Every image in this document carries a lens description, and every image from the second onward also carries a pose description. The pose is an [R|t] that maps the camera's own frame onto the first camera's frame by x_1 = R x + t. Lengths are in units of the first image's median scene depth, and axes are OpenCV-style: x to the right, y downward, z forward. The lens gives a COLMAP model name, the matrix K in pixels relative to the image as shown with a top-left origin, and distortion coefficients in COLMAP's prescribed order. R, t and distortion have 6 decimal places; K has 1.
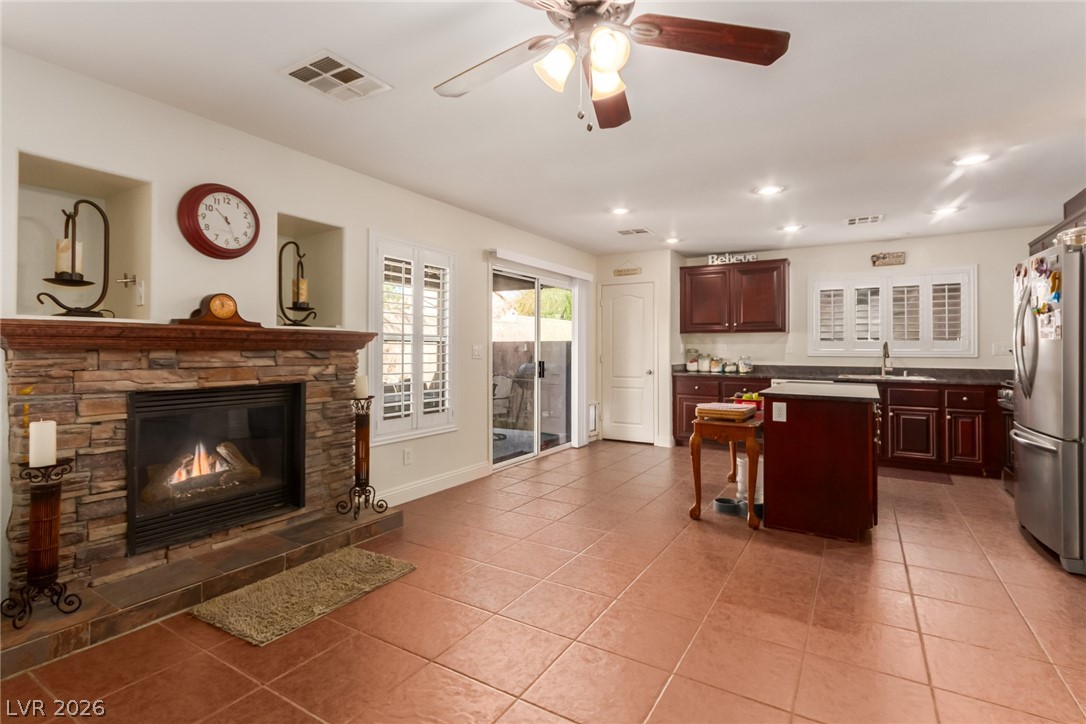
lens RADIAL K [[503.6, 0, 544.8], [0, 503.6, 342.1], [0, 0, 1]] dist [0.004114, 0.001504]
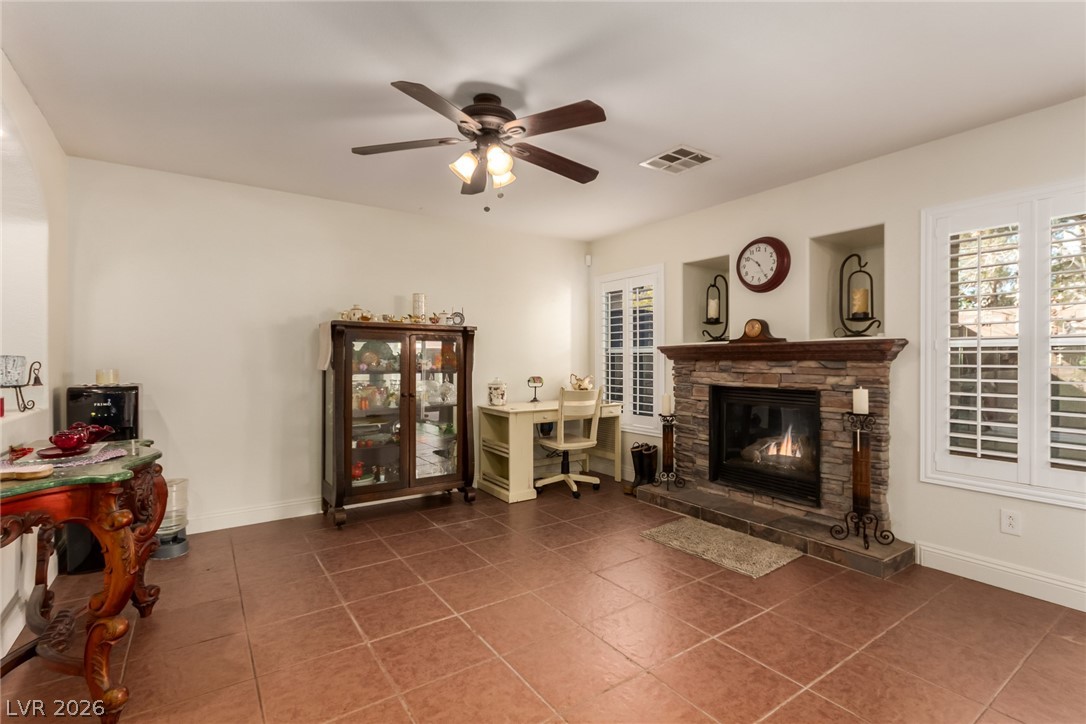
lens RADIAL K [[503.6, 0, 572.9], [0, 503.6, 357.3], [0, 0, 1]] dist [0.004114, 0.001504]
pose [[-0.357463, -0.009129, -0.933883, 0.657751], [0.009316, 0.999868, -0.013340, 0.017329], [0.933881, -0.013469, -0.357331, 0.835859]]
